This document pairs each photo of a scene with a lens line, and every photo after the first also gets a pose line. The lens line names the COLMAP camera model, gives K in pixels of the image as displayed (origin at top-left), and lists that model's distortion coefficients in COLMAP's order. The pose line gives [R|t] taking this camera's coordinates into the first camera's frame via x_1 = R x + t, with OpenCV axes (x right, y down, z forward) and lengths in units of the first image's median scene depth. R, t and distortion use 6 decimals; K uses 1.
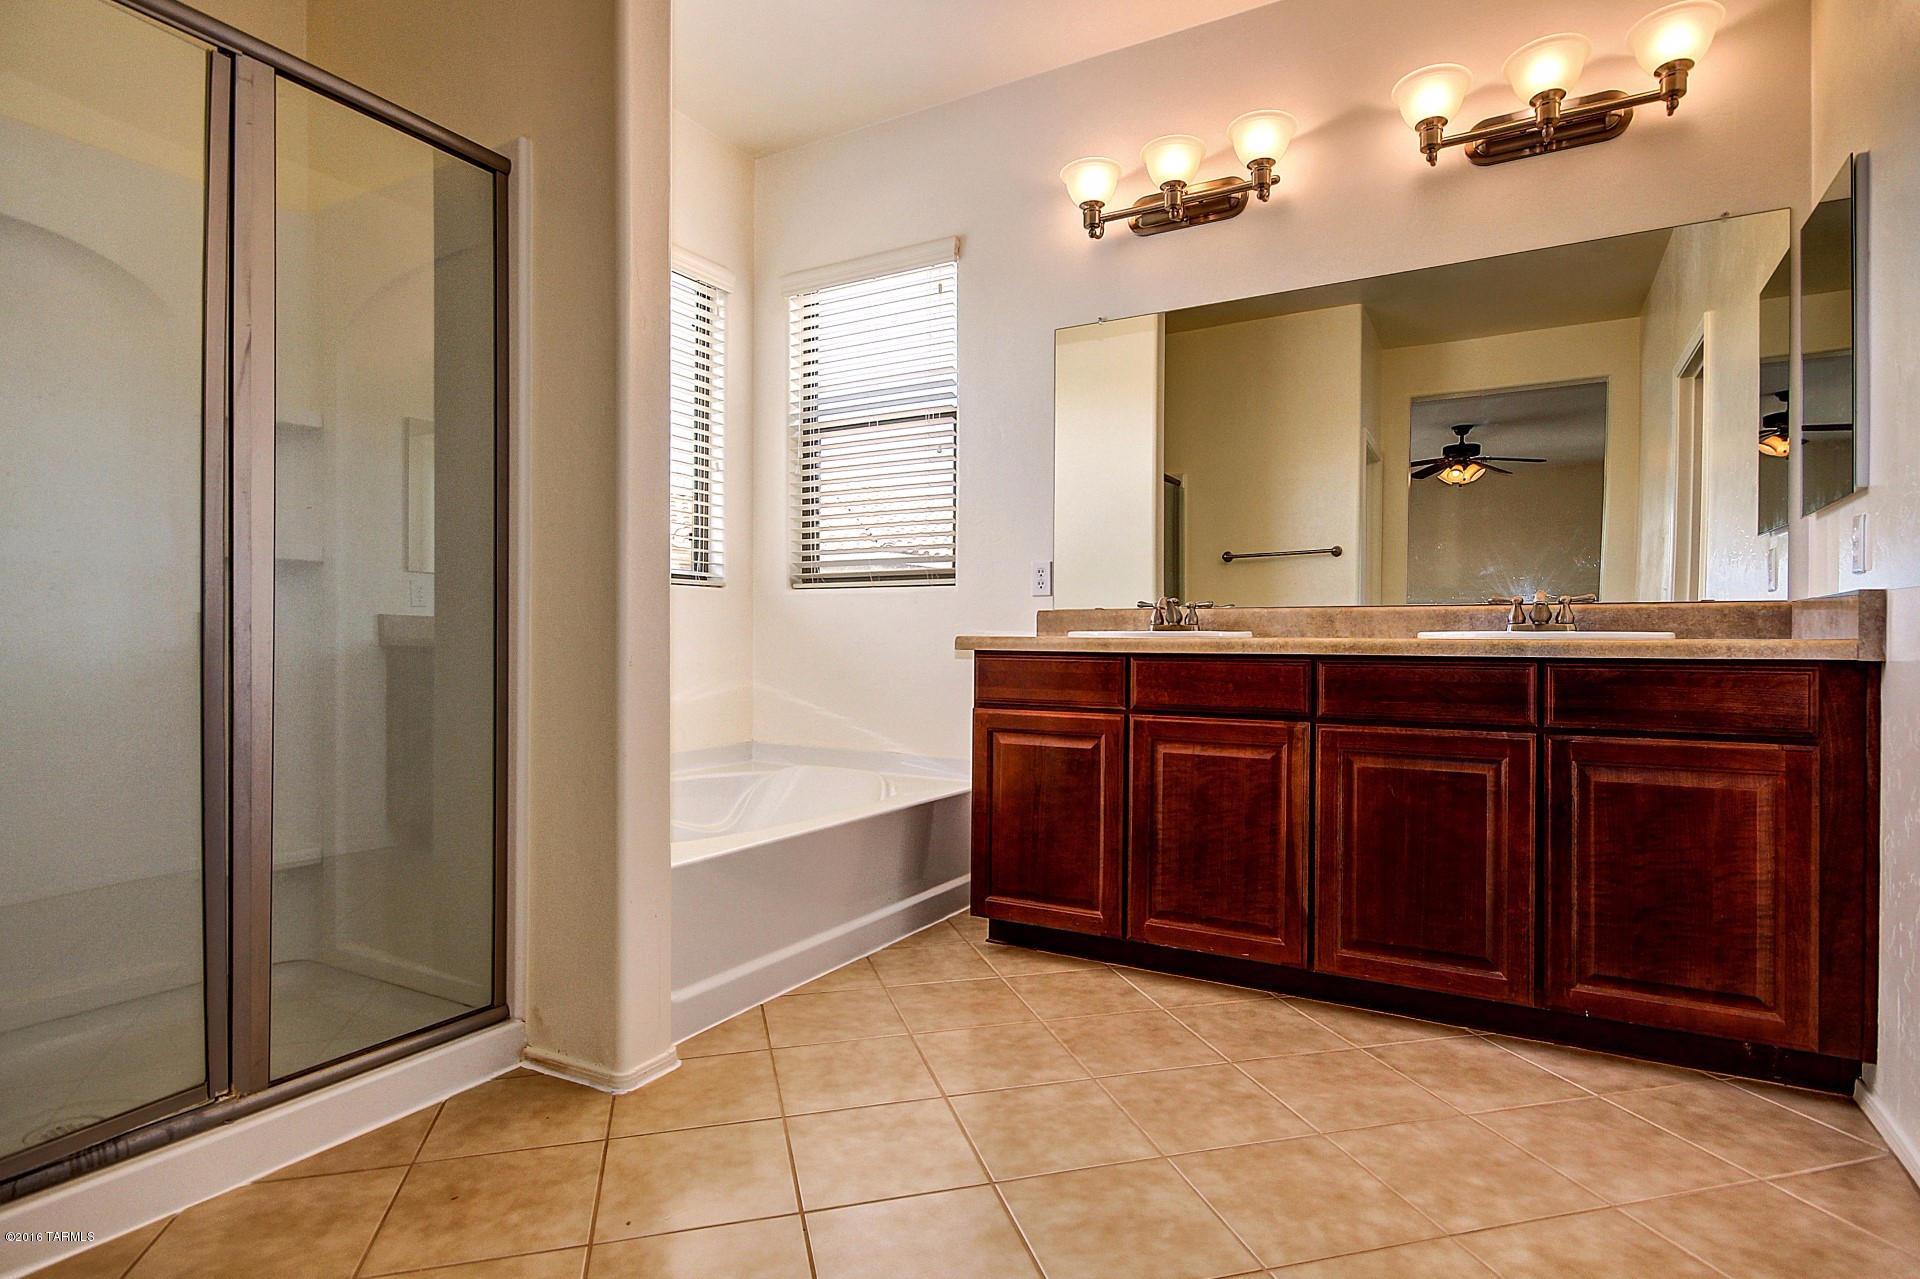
lens RADIAL K [[997.0, 0, 960.7], [0, 997.0, 651.9], [0, 0, 1]] dist [0.001997, 0.000153]
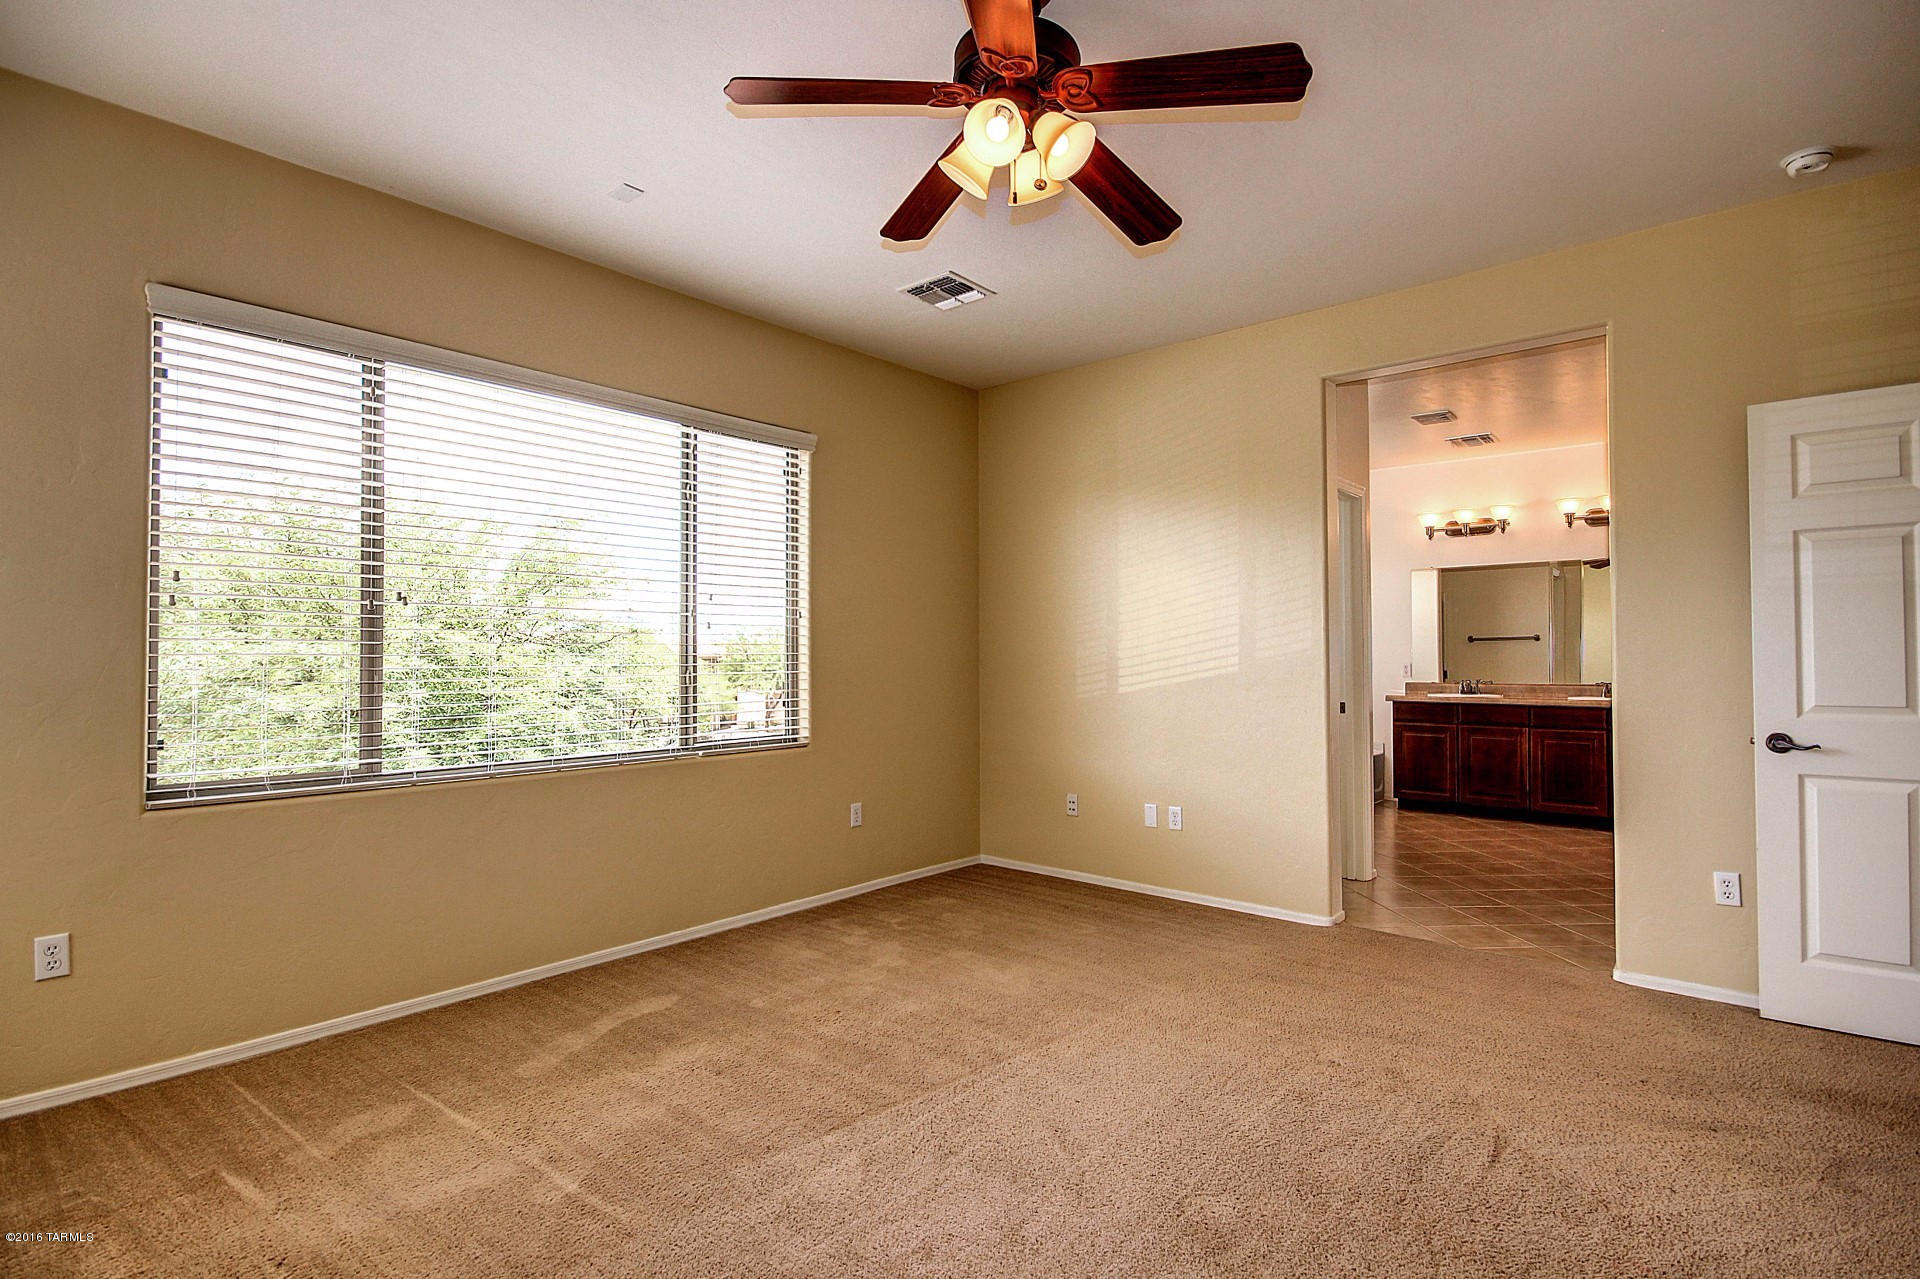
lens RADIAL K [[920.2, 0, 959.1], [0, 920.2, 644.4], [0, 0, 1]] dist [-0.003645, -0.001065]
pose [[0.979431, -0.010931, -0.201483, -0.634689], [0.005849, 0.999650, -0.025802, -0.098606], [0.201695, 0.024092, 0.979152, -1.704372]]
